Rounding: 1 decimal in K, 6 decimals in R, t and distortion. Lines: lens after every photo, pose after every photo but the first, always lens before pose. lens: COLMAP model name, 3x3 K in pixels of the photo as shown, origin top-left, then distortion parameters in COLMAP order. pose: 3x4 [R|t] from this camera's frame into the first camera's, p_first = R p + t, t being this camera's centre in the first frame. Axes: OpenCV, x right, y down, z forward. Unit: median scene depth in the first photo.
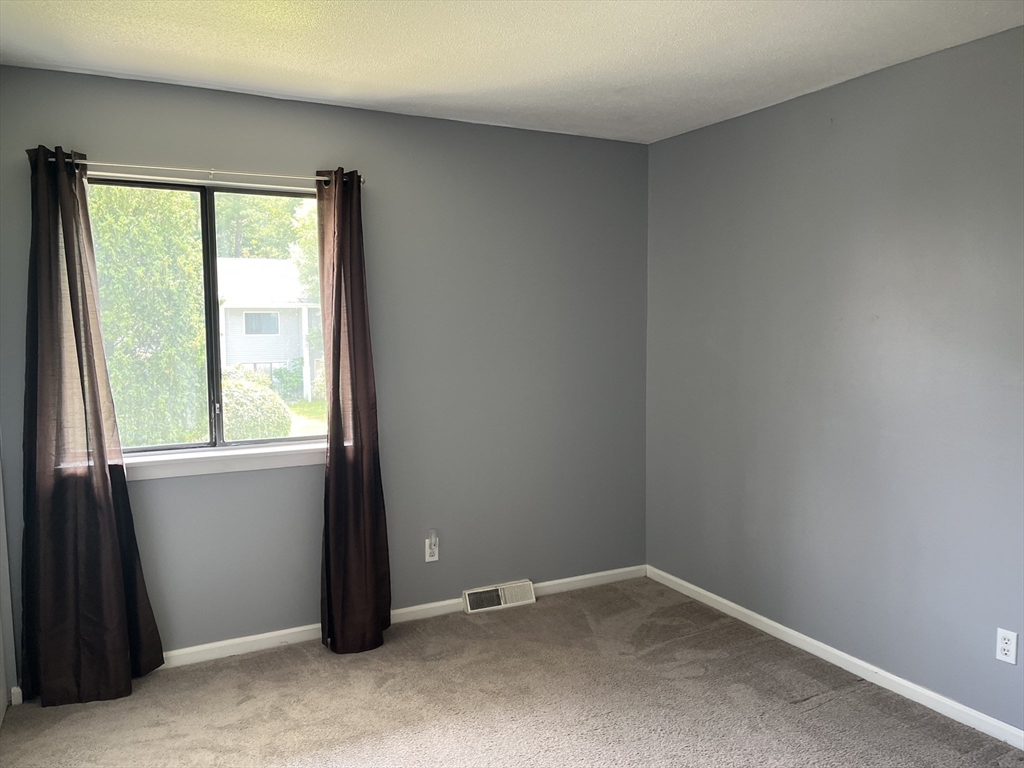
lens RADIAL K [[785.2, 0, 513.2], [0, 785.2, 386.1], [0, 0, 1]] dist [0.093546, -0.116974]
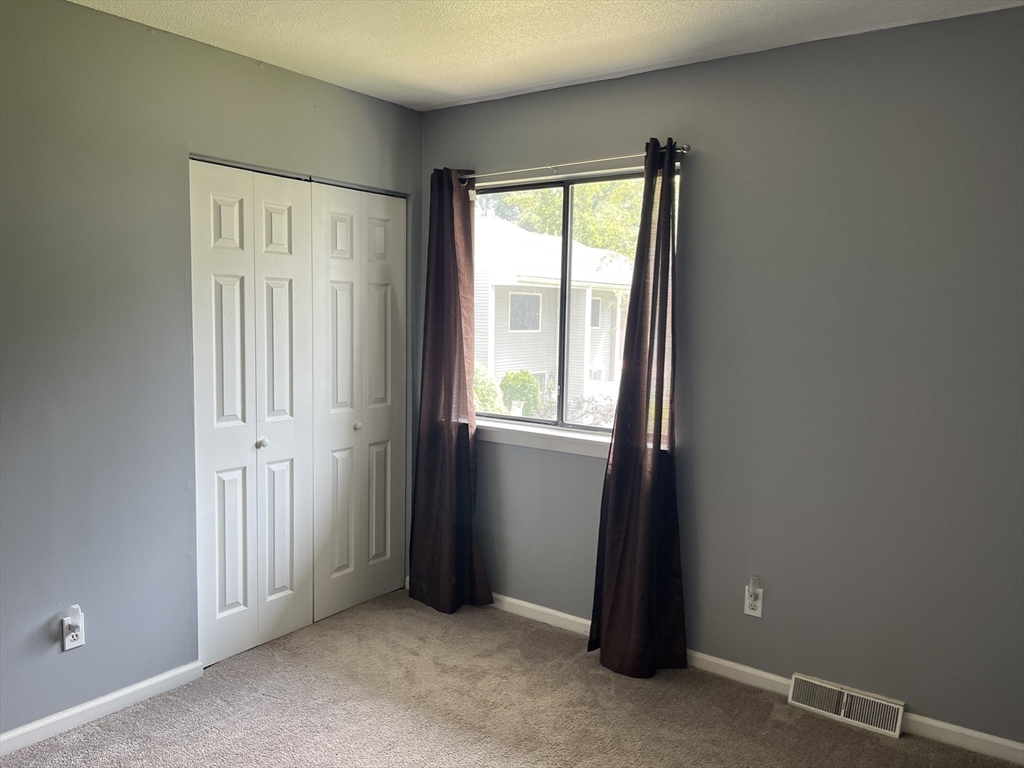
lens RADIAL K [[785.2, 0, 513.2], [0, 785.2, 386.1], [0, 0, 1]] dist [0.093546, -0.116974]
pose [[0.446542, 0.094865, -0.889720, 0.546819], [-0.097421, 0.993607, 0.057047, -0.031817], [0.889443, 0.061204, 0.452929, 0.476271]]
